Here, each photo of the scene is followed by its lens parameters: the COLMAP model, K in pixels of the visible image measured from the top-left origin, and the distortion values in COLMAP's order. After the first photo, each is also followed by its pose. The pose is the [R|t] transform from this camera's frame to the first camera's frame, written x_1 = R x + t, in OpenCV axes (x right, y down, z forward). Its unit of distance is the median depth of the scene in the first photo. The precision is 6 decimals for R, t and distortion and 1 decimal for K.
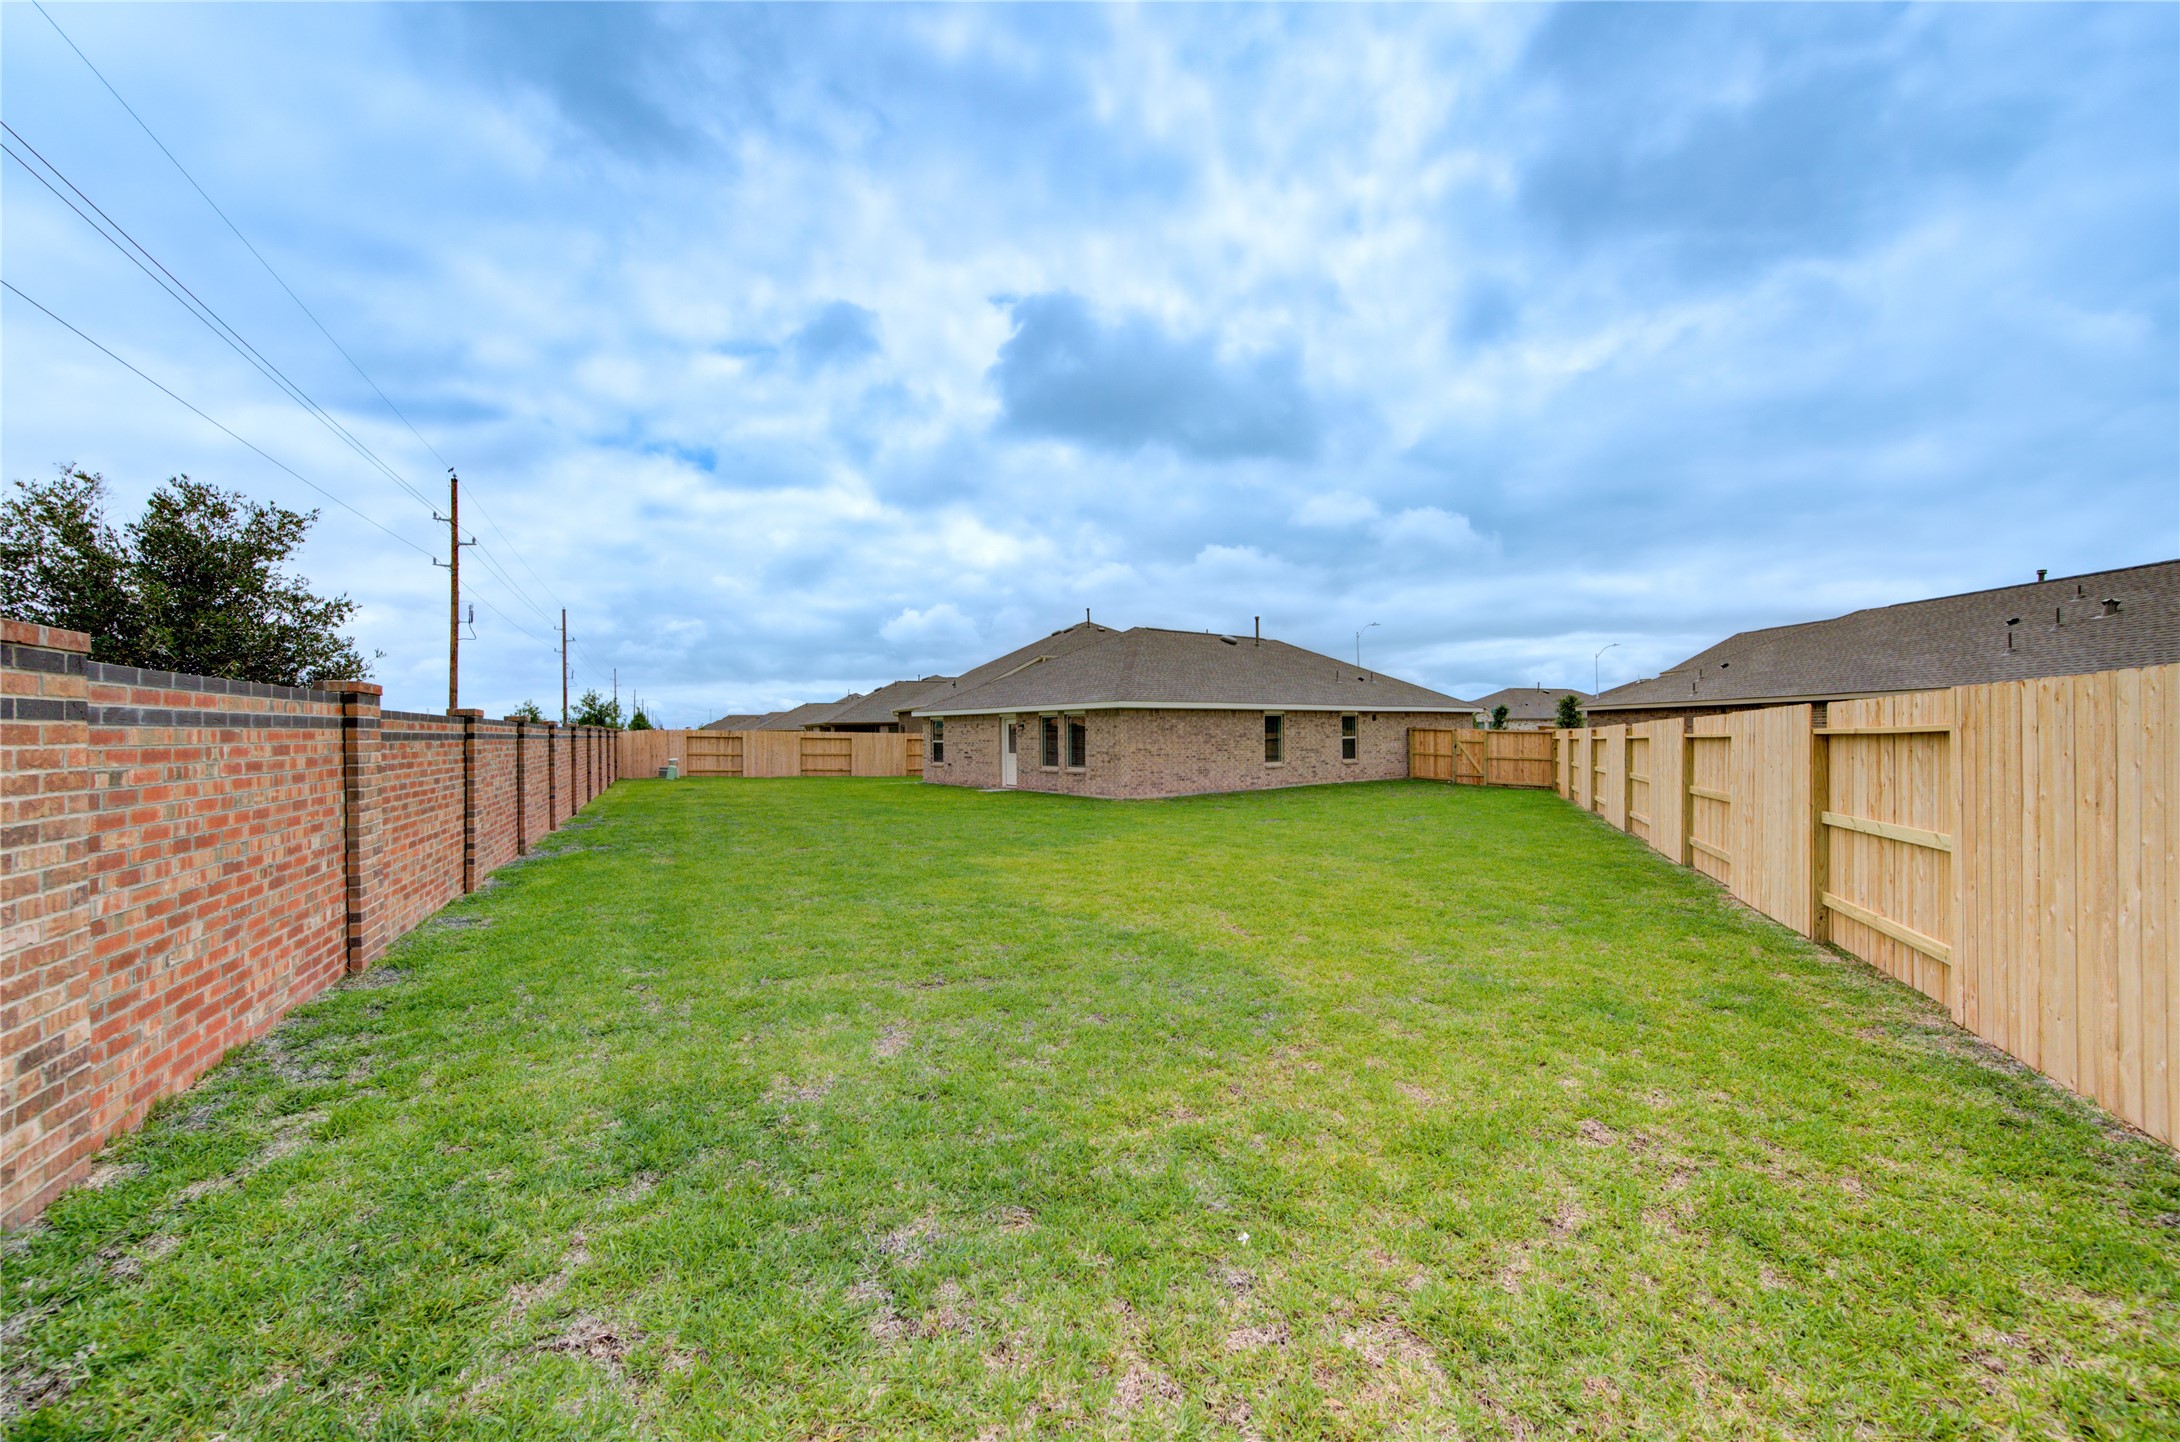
lens RADIAL K [[872.8, 0, 1092.7], [0, 872.8, 726.5], [0, 0, 1]] dist [0.008152, 0.000034]
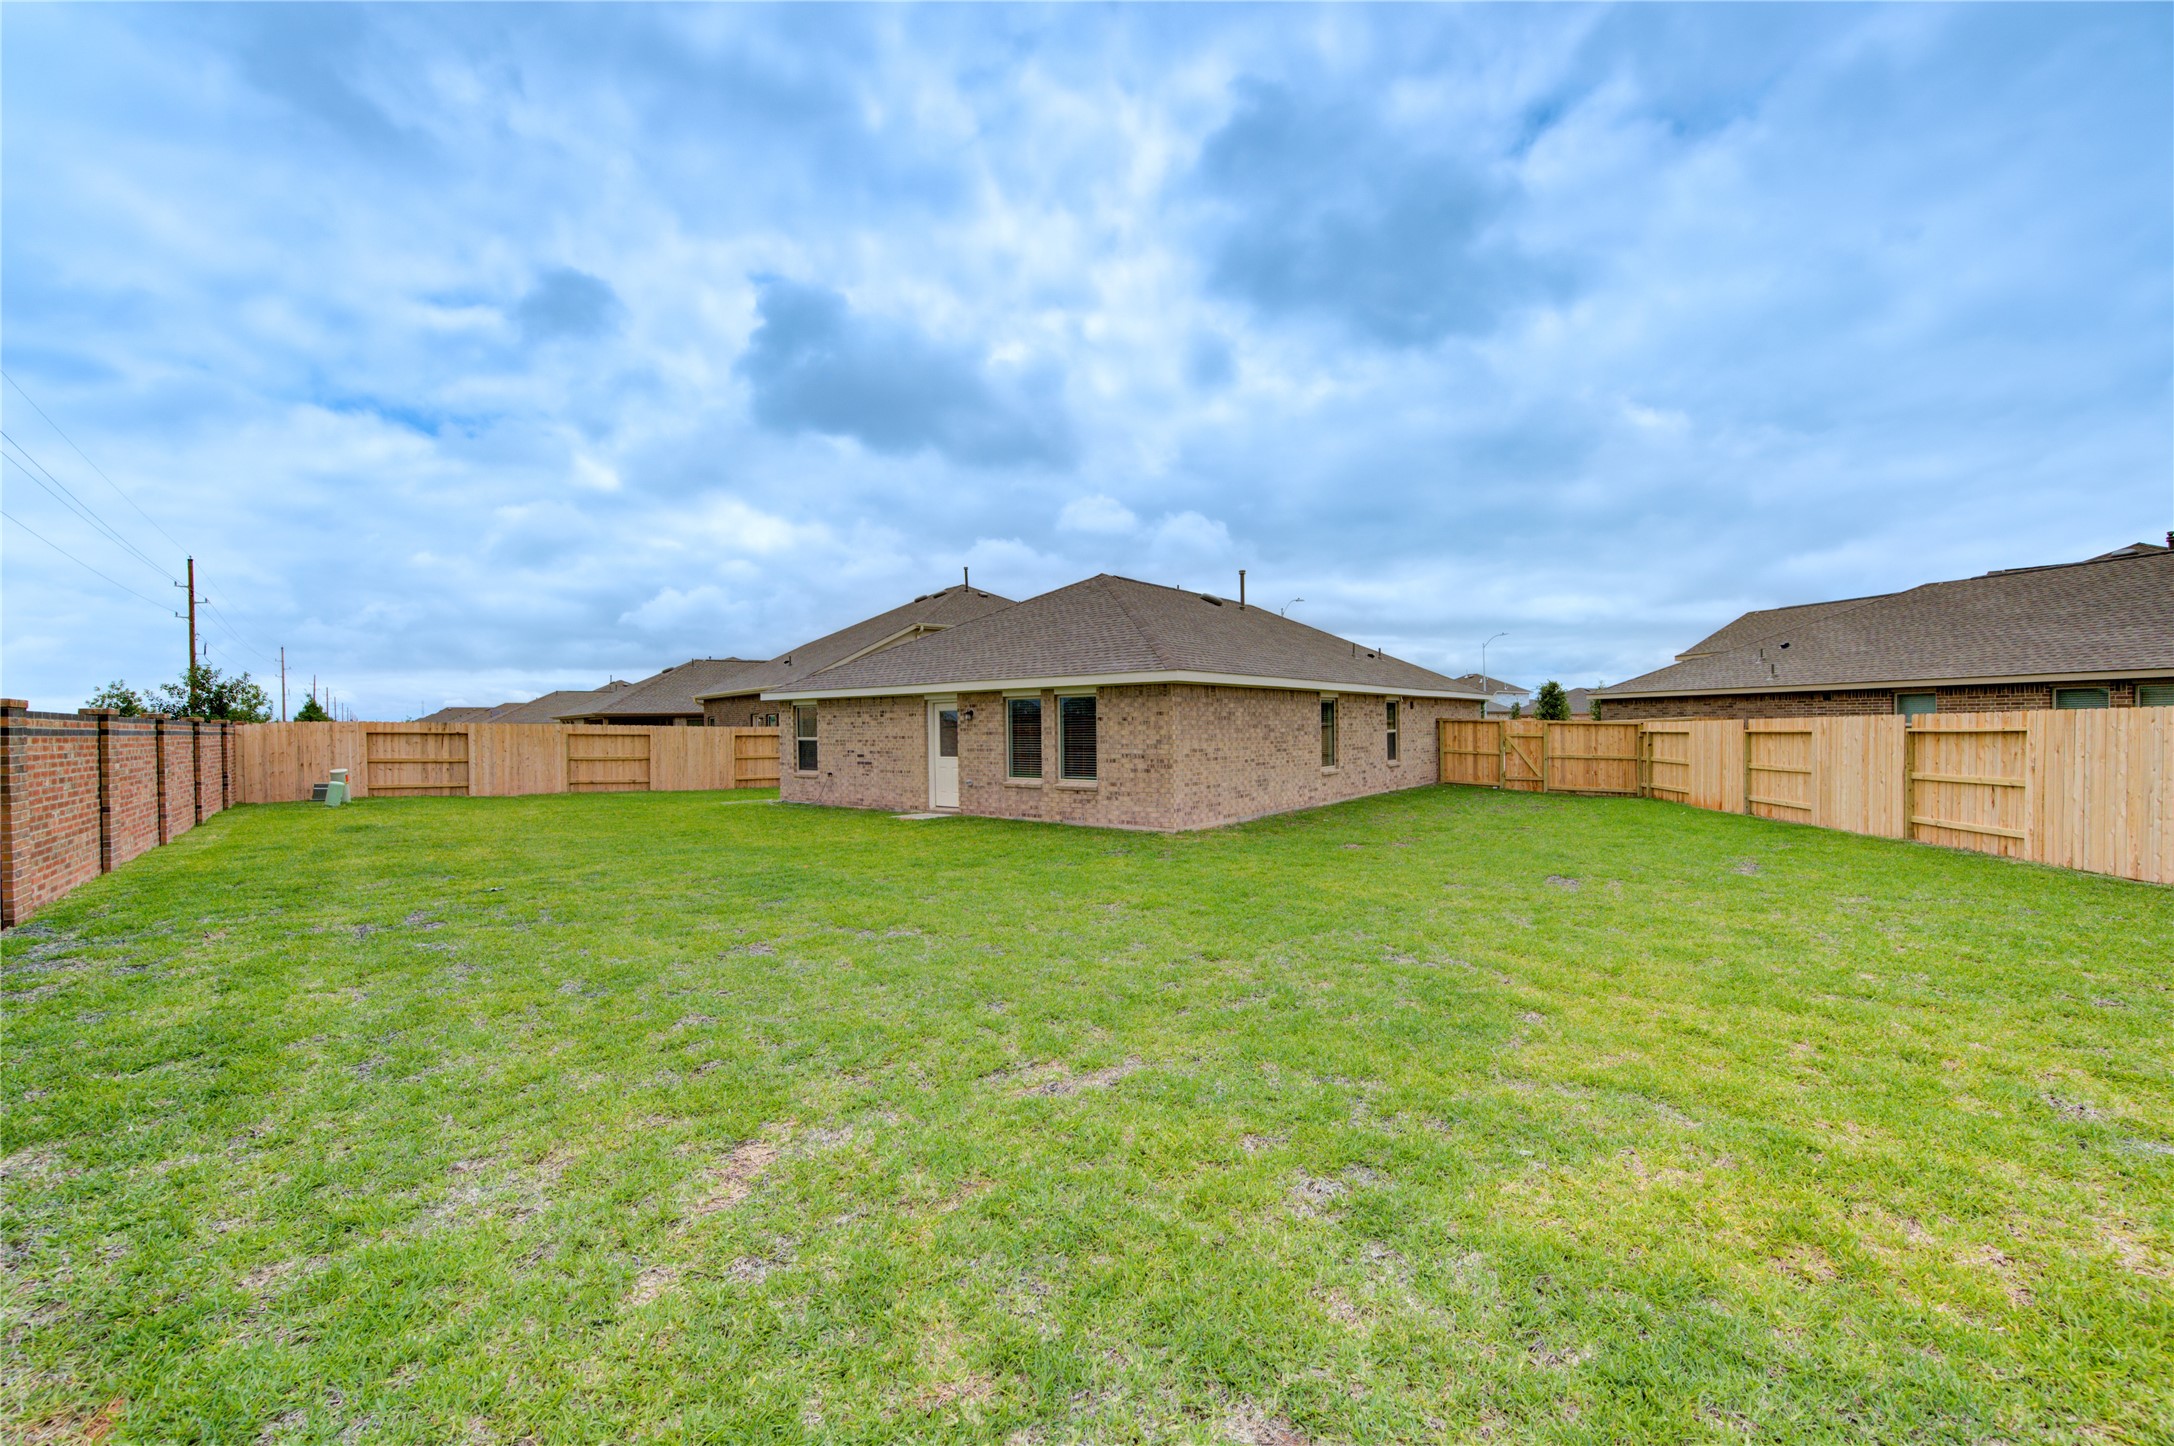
lens RADIAL K [[903.8, 0, 1087.0], [0, 903.8, 723.0], [0, 0, 1]] dist [-0.003017, -0.000375]
pose [[0.974980, -0.000395, 0.222294, -0.122712], [0.000173, 0.999999, 0.001017, 0.004754], [-0.222294, -0.000953, 0.974979, 0.296054]]
